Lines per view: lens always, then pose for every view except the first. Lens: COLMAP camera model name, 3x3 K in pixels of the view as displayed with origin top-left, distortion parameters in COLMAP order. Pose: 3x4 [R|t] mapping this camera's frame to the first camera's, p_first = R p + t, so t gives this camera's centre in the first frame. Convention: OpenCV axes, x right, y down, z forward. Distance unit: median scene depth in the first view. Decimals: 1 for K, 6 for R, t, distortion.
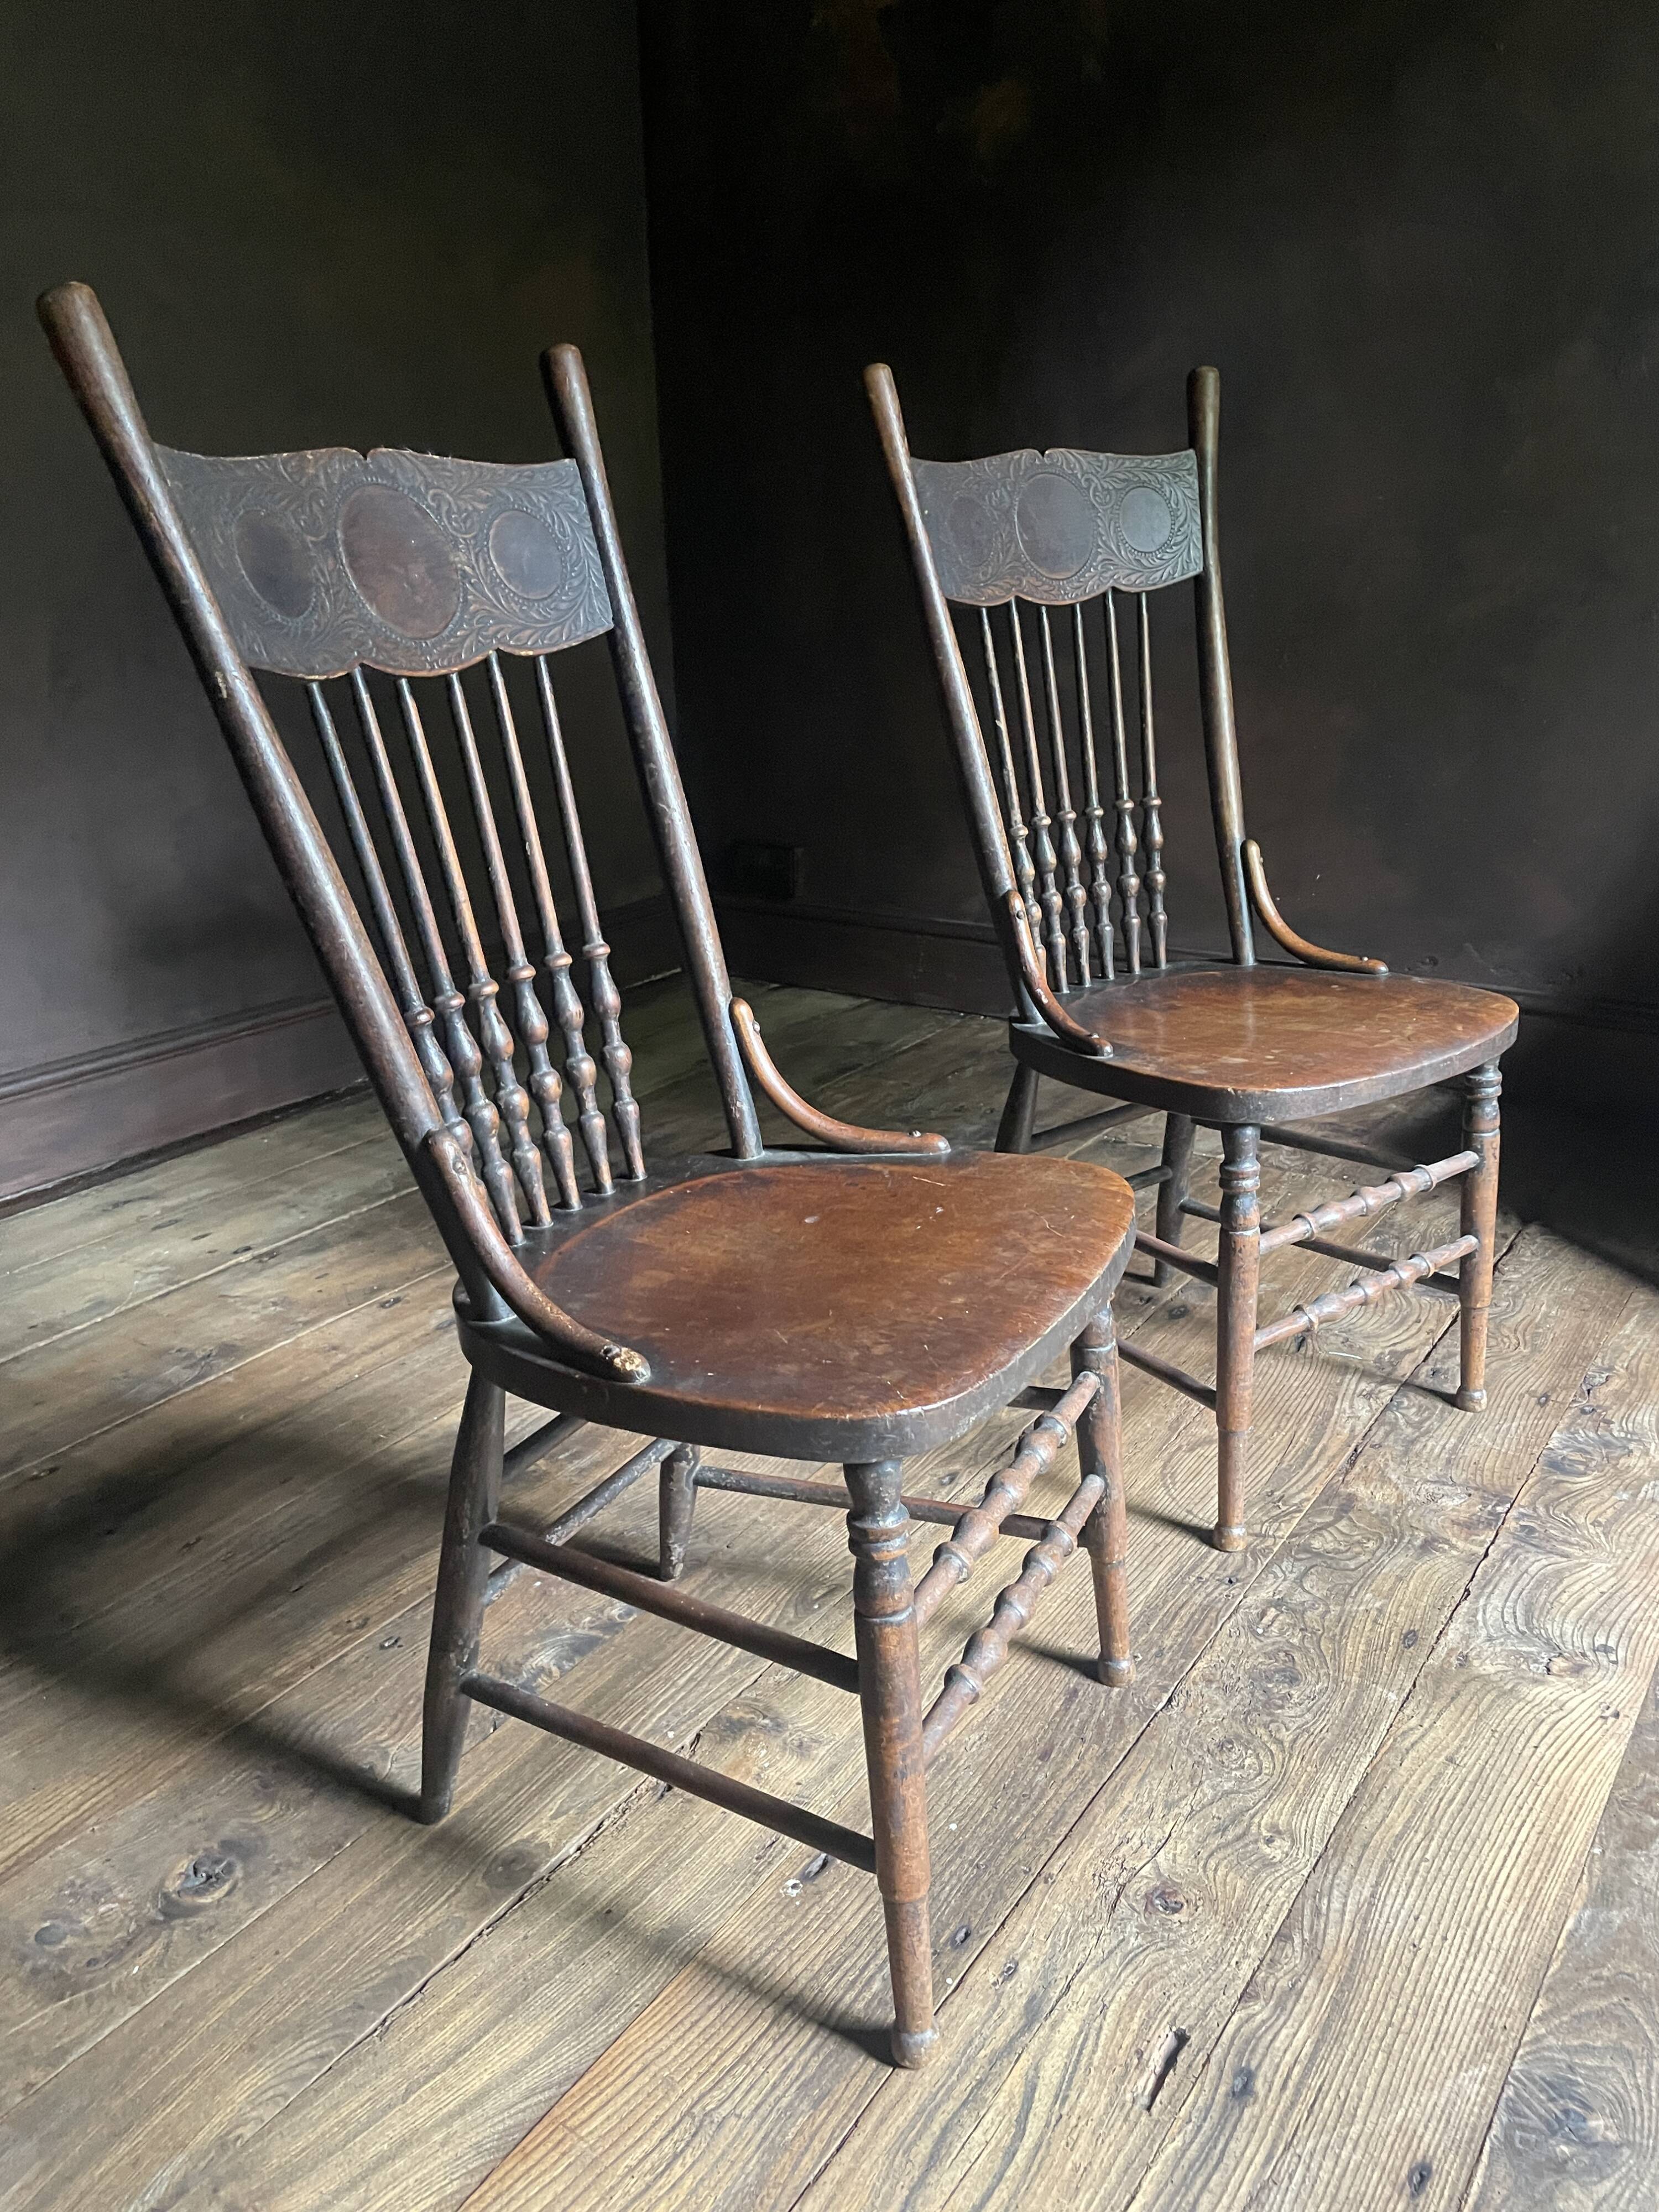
lens RADIAL K [[1653.6, 0, 847.9], [0, 1653.6, 1120.9], [0, 0, 1]] dist [0.091467, -0.121236]
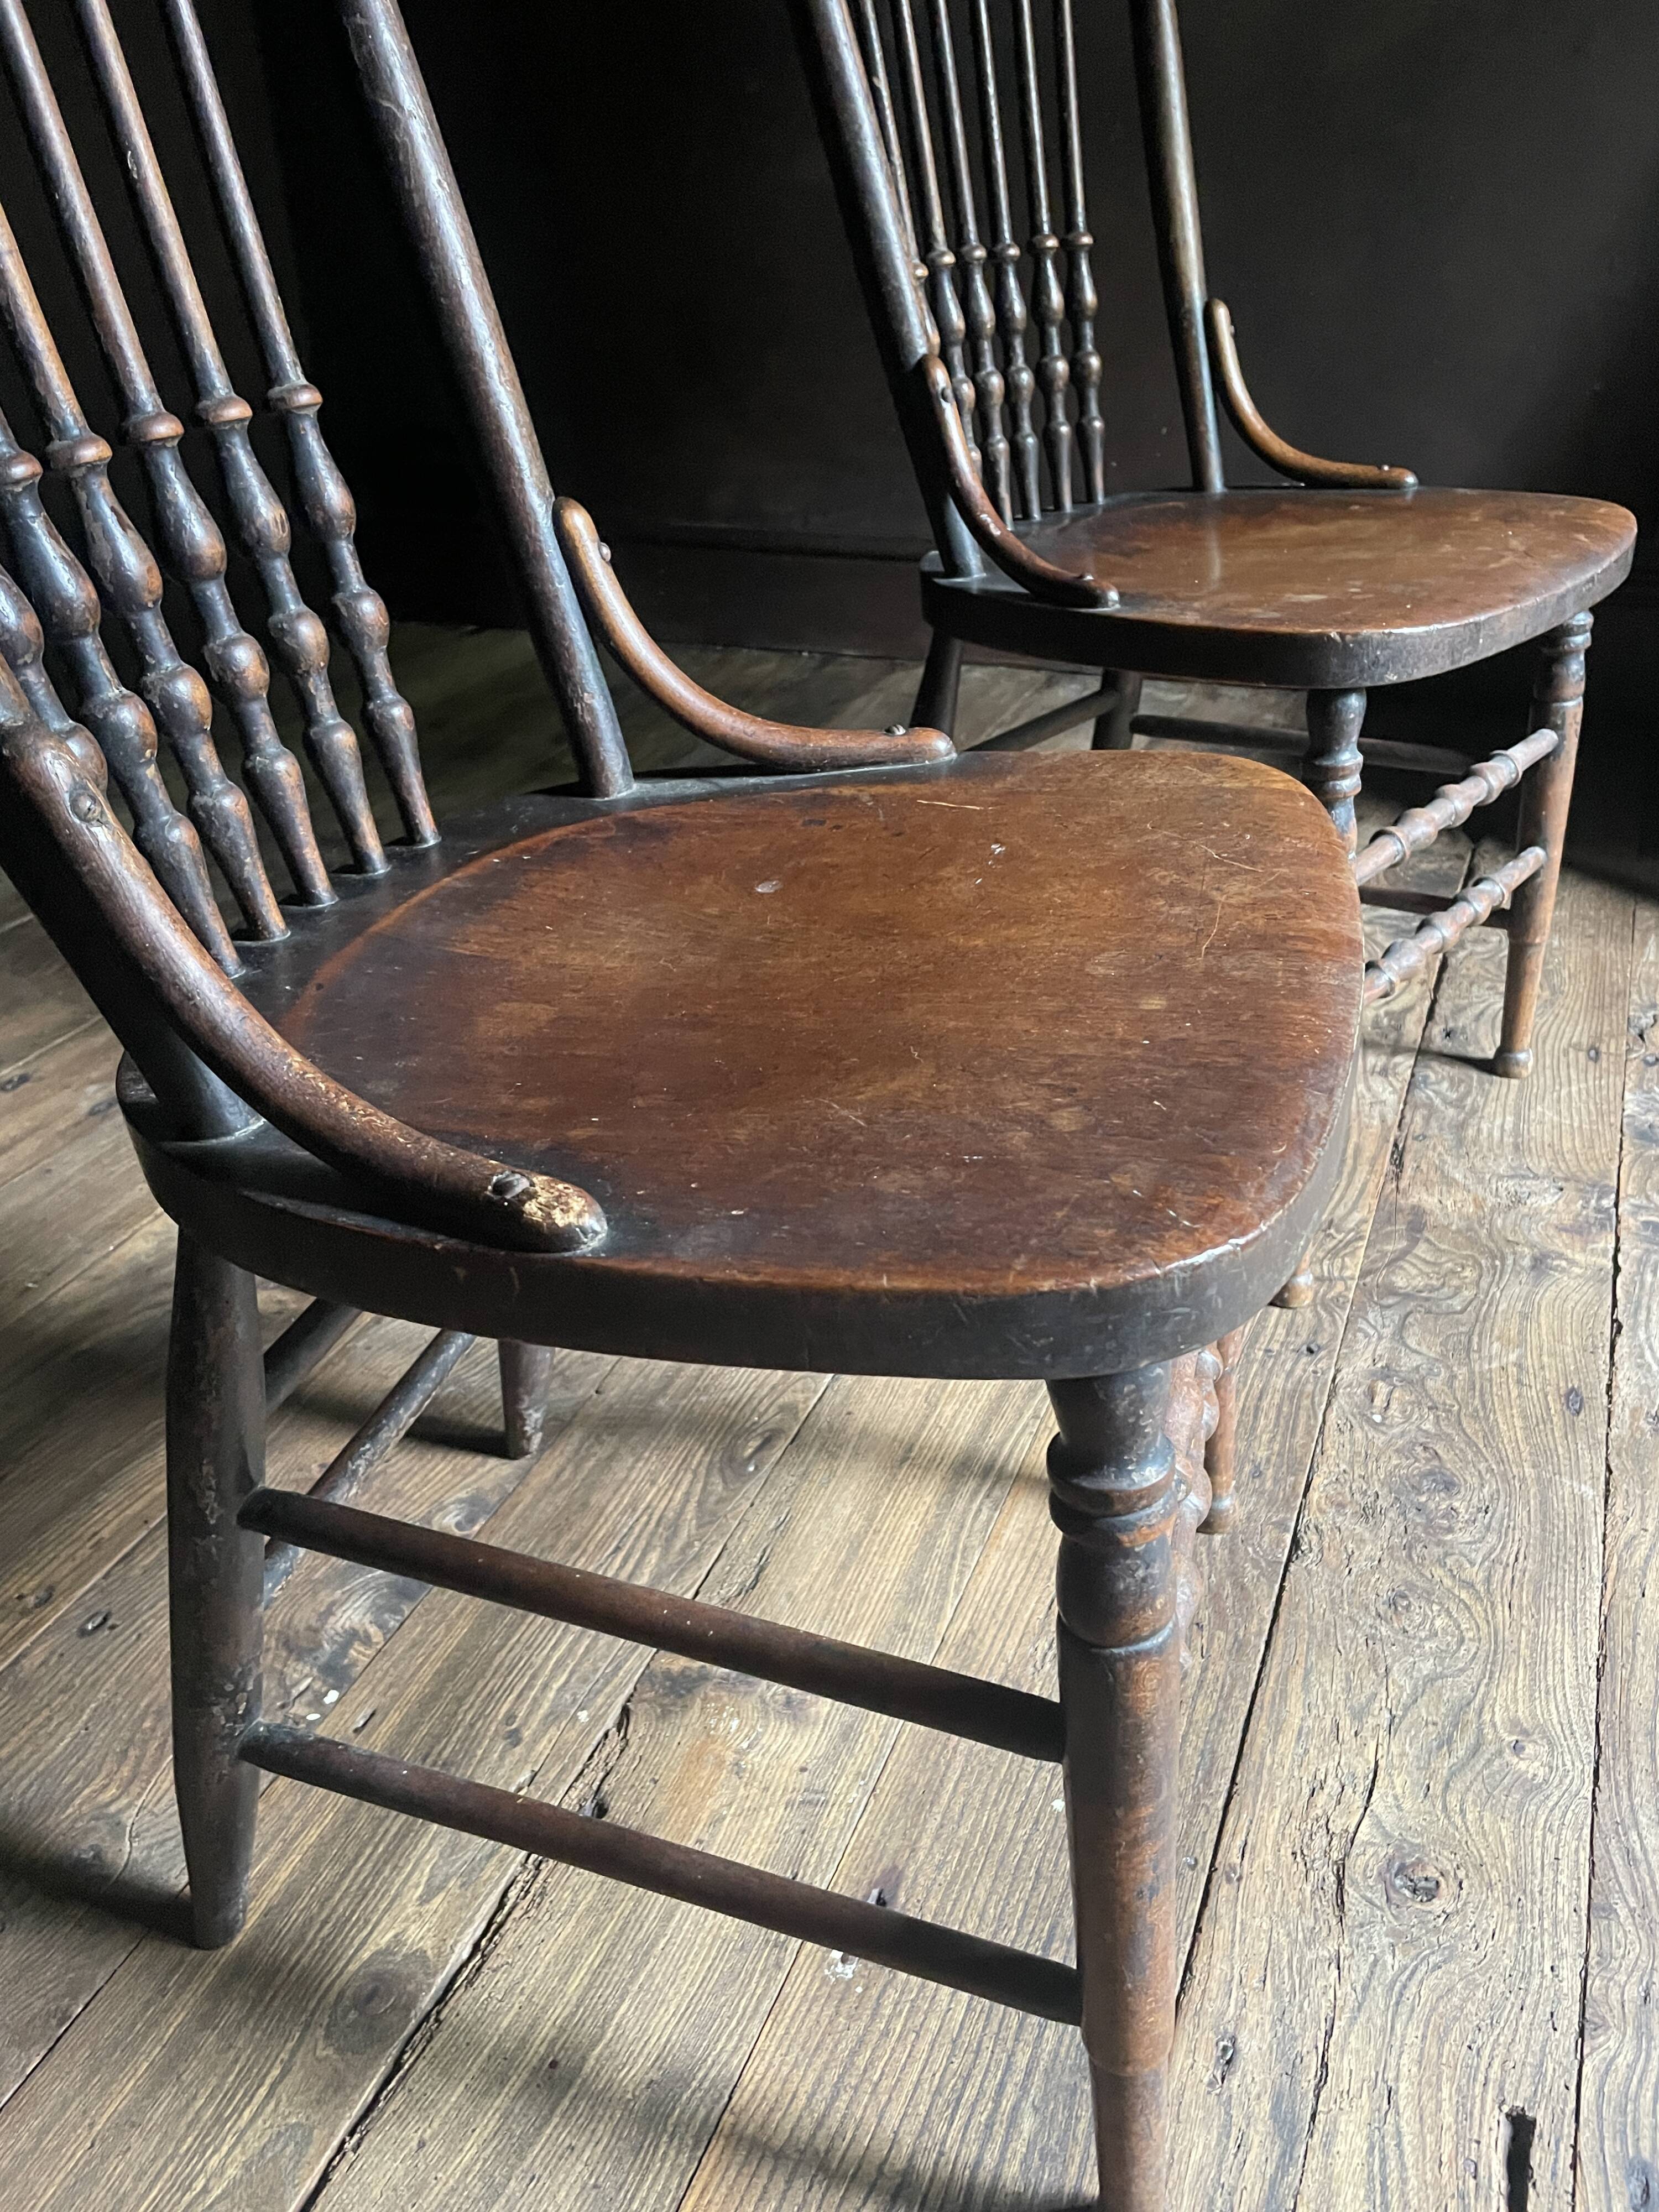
lens RADIAL K [[1666.8, 0, 835.3], [0, 1666.8, 1129.4], [0, 0, 1]] dist [0.083925, -0.112436]
pose [[0.979369, -0.109425, 0.169887, -0.096485], [0.076268, 0.978681, 0.190703, 0.031424], [-0.187133, -0.173812, 0.966836, 0.398174]]
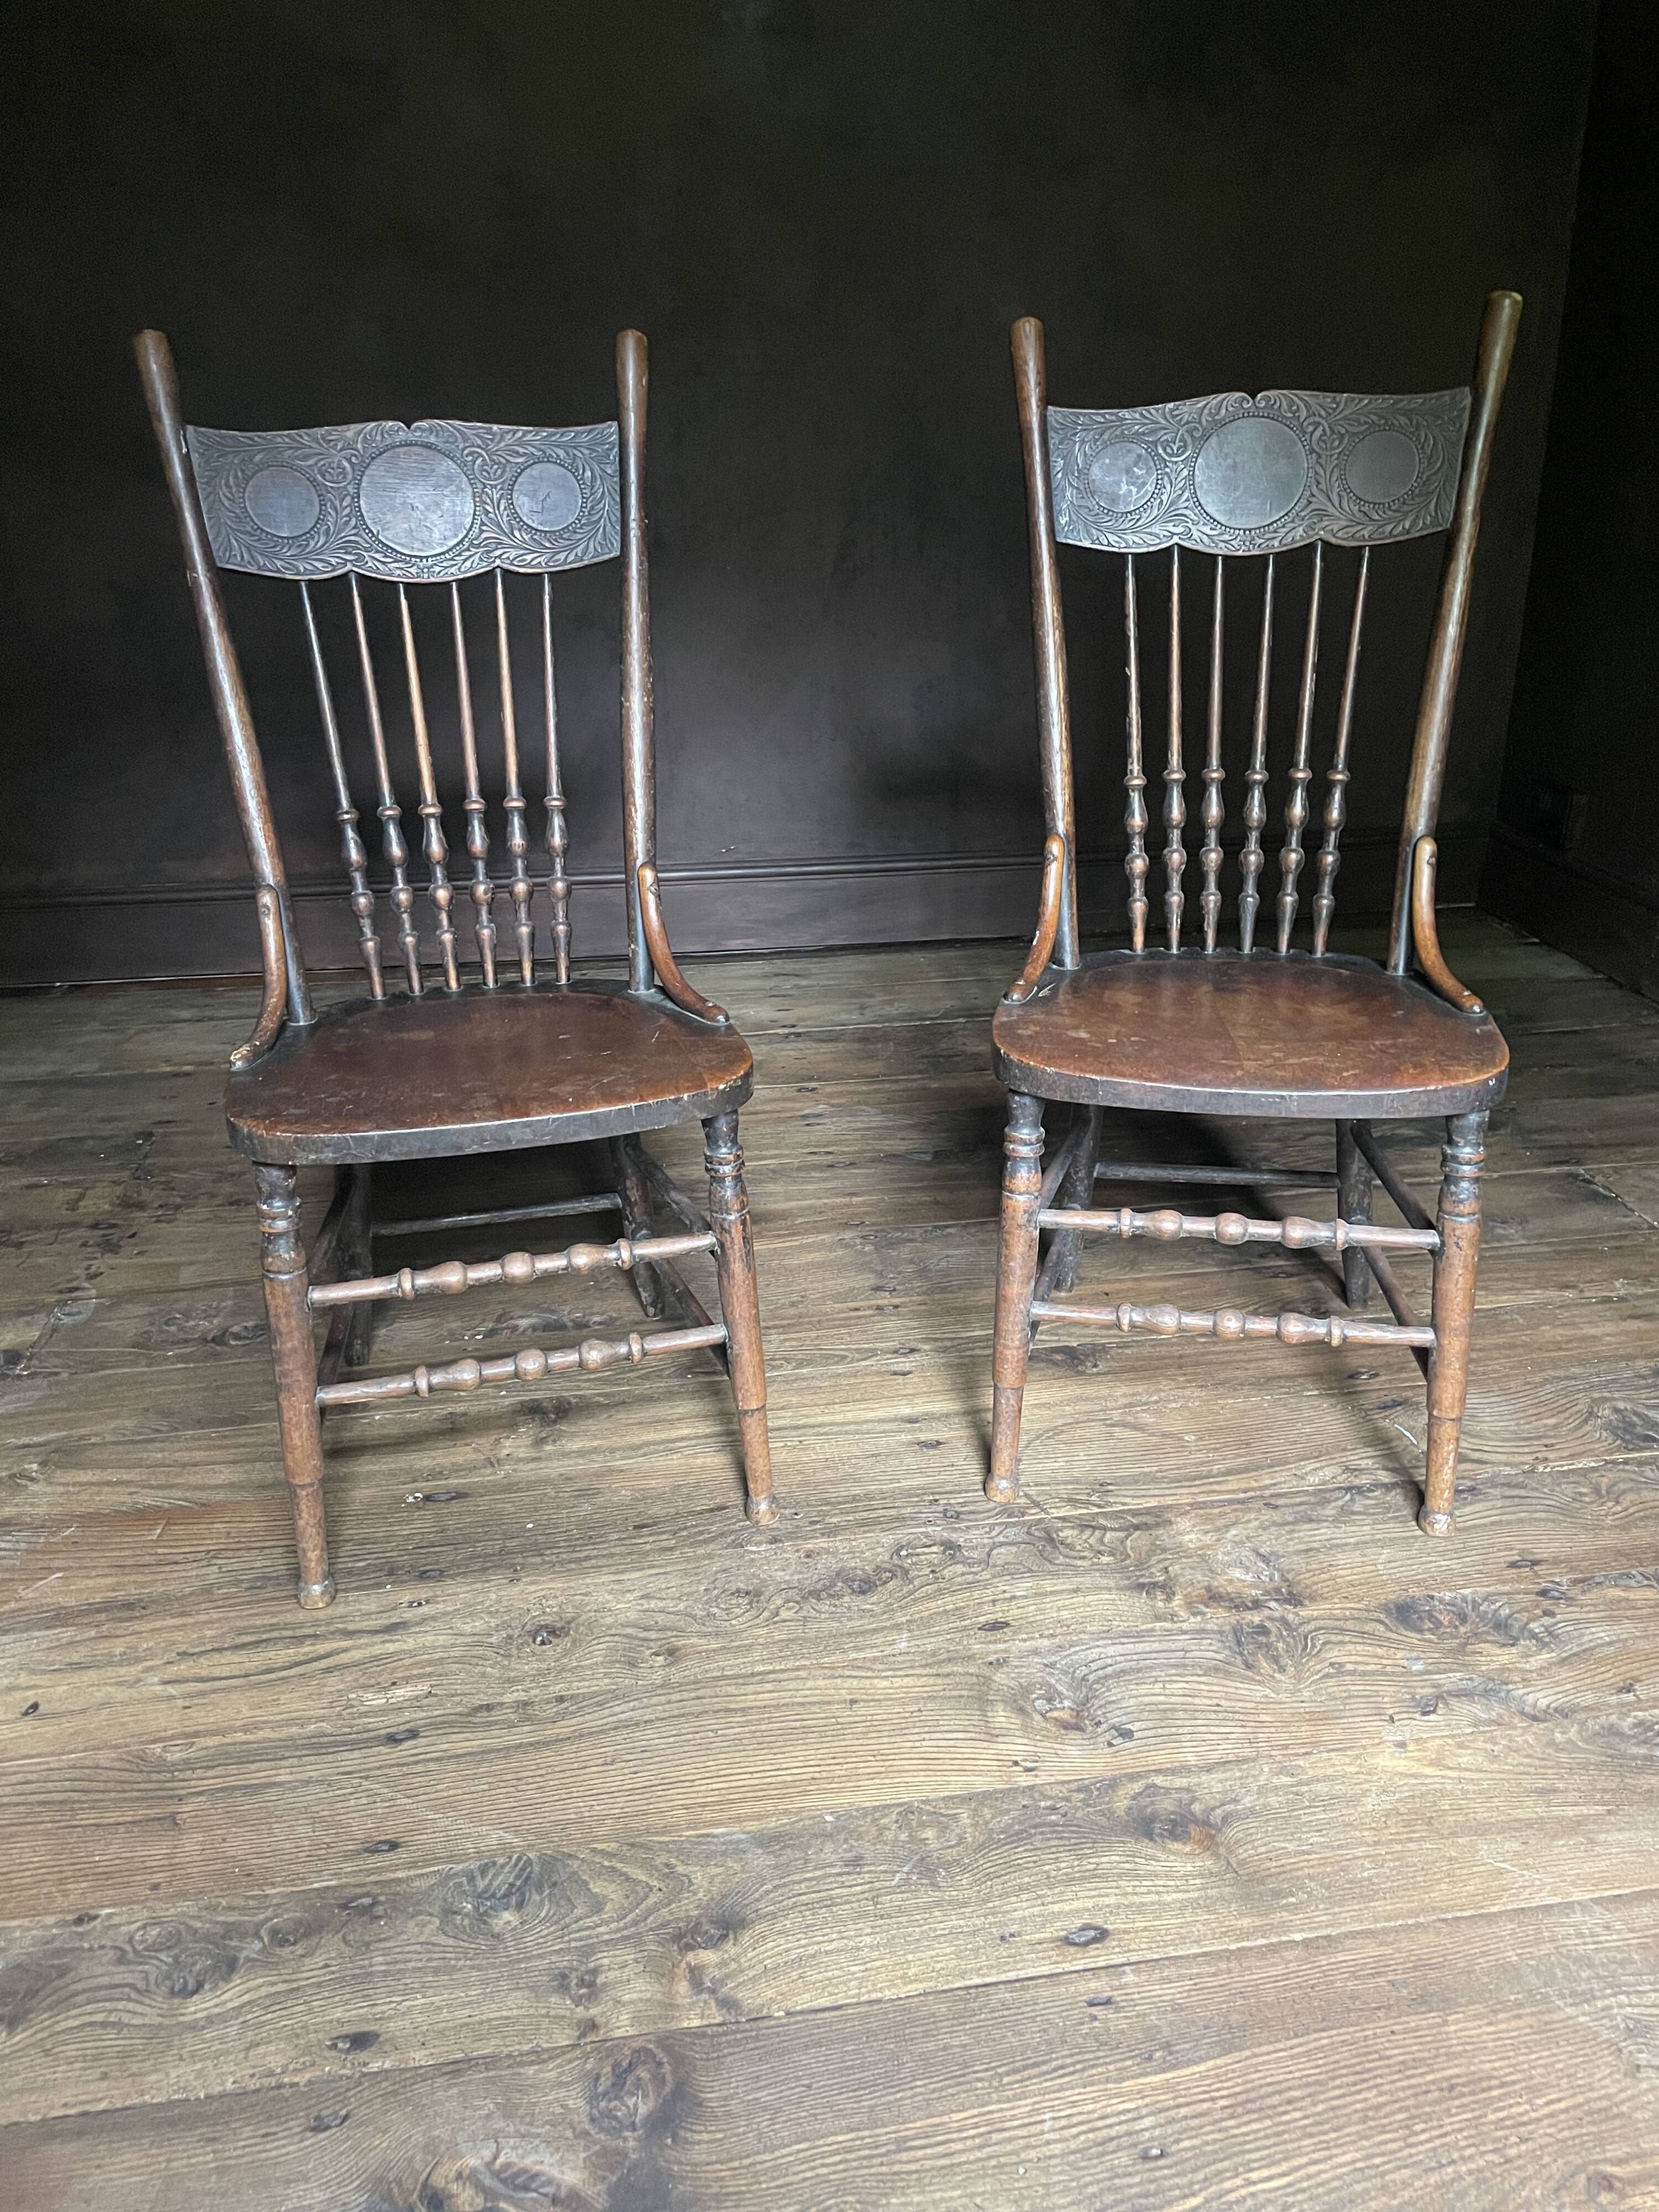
lens RADIAL K [[1654.9, 0, 867.4], [0, 1654.9, 1093.4], [0, 0, 1]] dist [0.090793, -0.122097]
pose [[0.681839, 0.282638, -0.674693, 0.926136], [-0.245219, 0.957286, 0.153204, -0.138390], [0.689175, 0.060988, 0.722023, 0.224061]]
